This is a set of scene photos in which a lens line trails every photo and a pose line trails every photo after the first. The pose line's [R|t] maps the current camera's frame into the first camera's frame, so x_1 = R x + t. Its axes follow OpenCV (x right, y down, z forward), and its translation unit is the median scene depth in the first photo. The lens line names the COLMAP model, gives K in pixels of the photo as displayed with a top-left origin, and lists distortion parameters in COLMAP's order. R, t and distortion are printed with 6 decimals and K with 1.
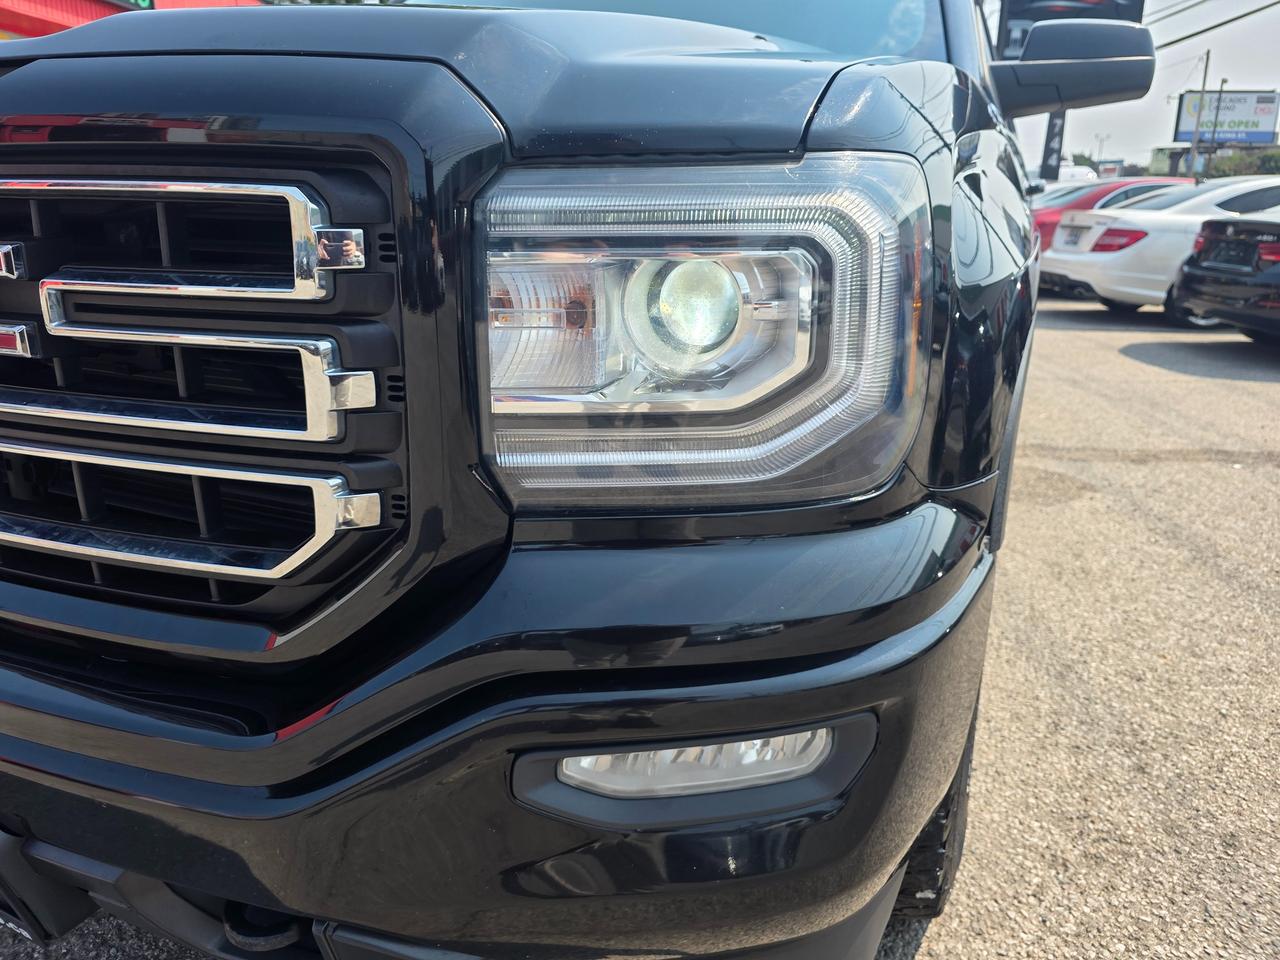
lens RADIAL K [[877.4, 0, 623.2], [0, 877.4, 470.9], [0, 0, 1]] dist [0.036366, -0.039549]
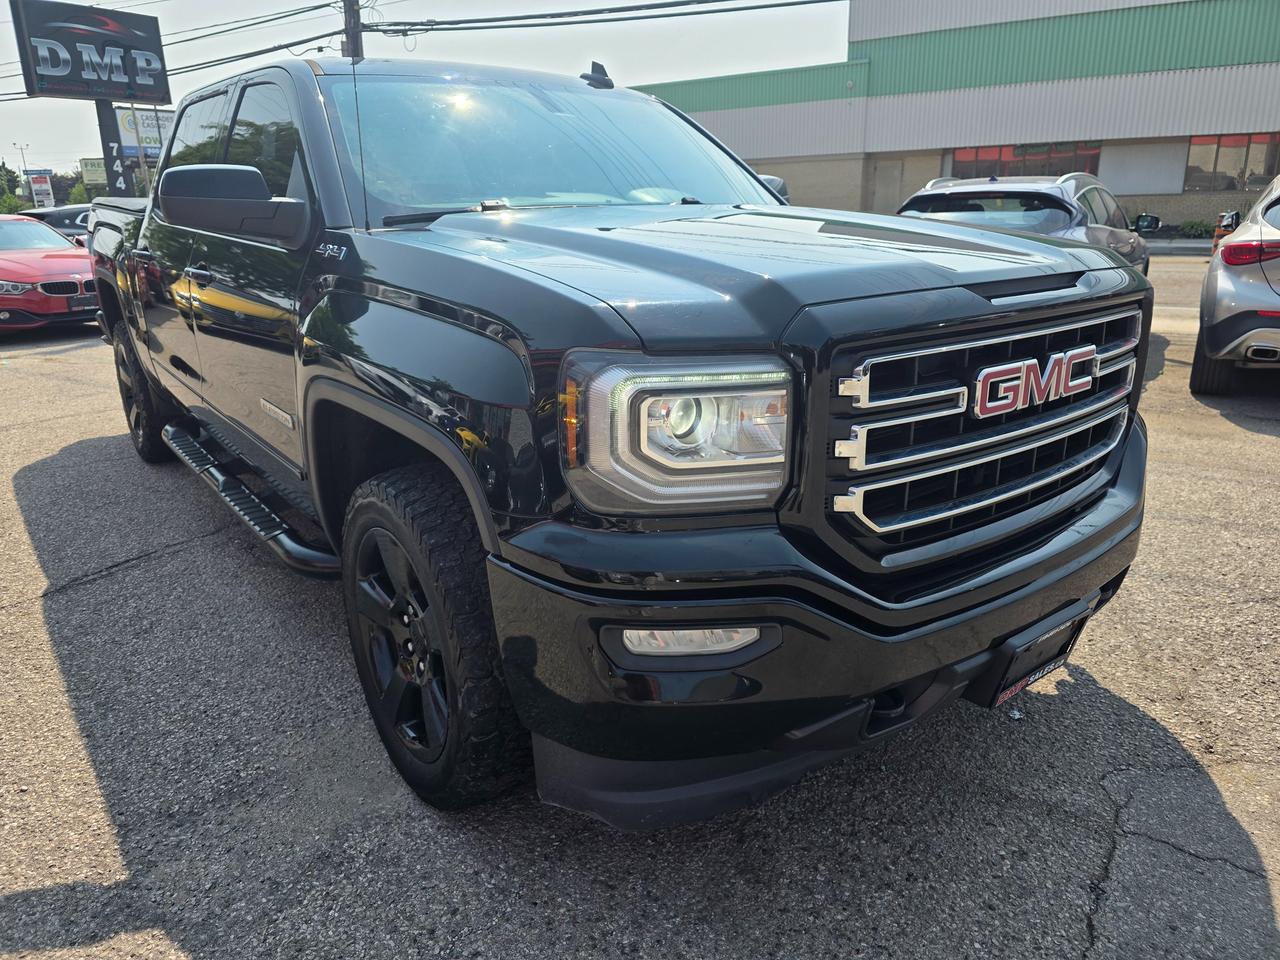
lens RADIAL K [[876.5, 0, 635.1], [0, 876.5, 464.0], [0, 0, 1]] dist [0.000070, -0.007017]
pose [[0.485852, -0.263054, 0.833517, -3.547762], [0.274488, 0.951310, 0.140232, -0.641831], [-0.829822, 0.160658, 0.534401, 0.834398]]
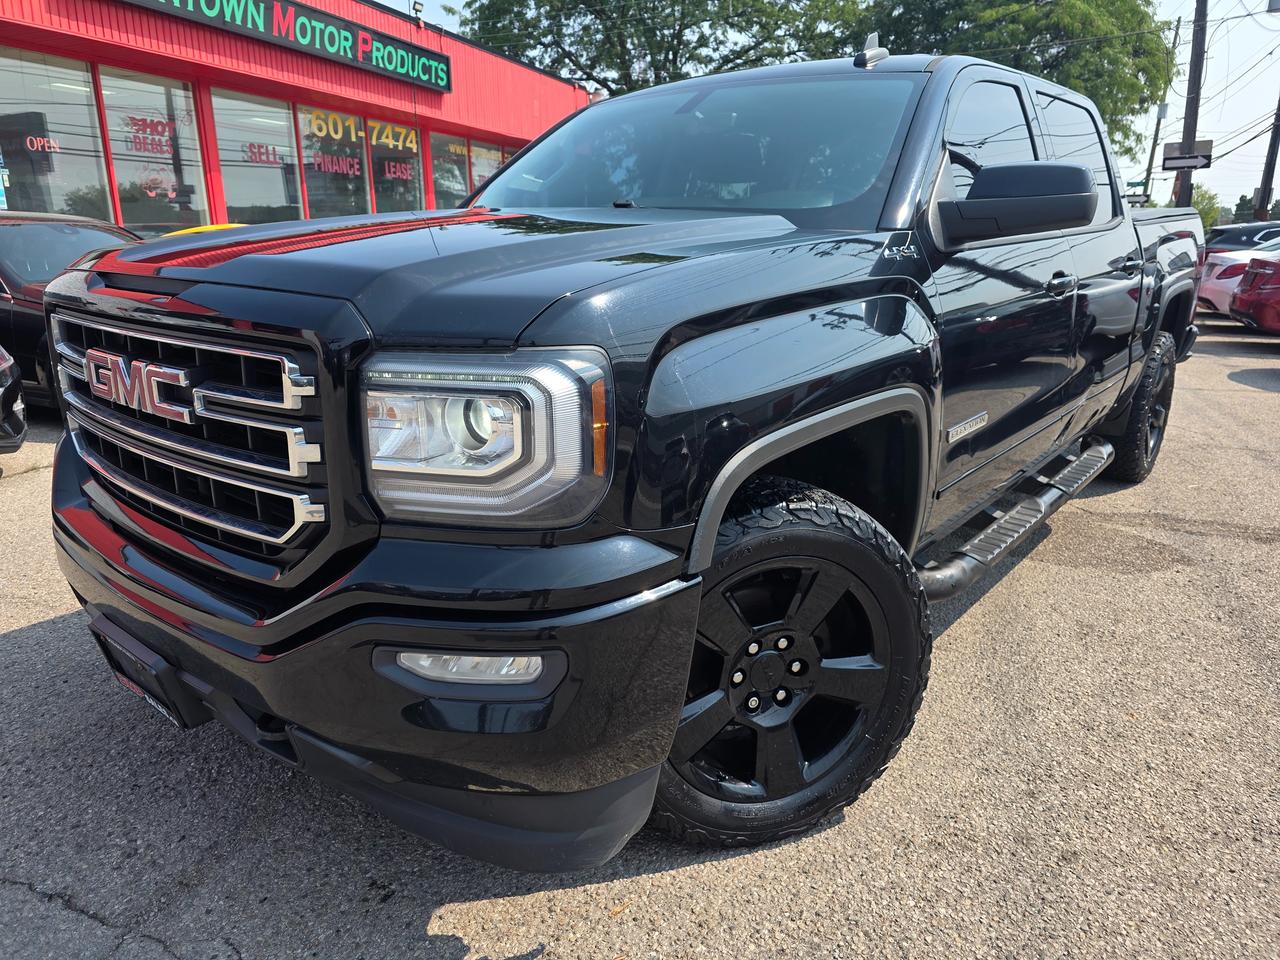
lens RADIAL K [[863.3, 0, 640.0], [0, 863.3, 480.0], [0, 0, 1]] dist [0.037926, -0.037461]
pose [[0.962081, 0.075722, -0.262044, 0.875498], [-0.081049, 0.996664, -0.009564, -0.066761], [0.260445, 0.030440, 0.965009, -0.666295]]
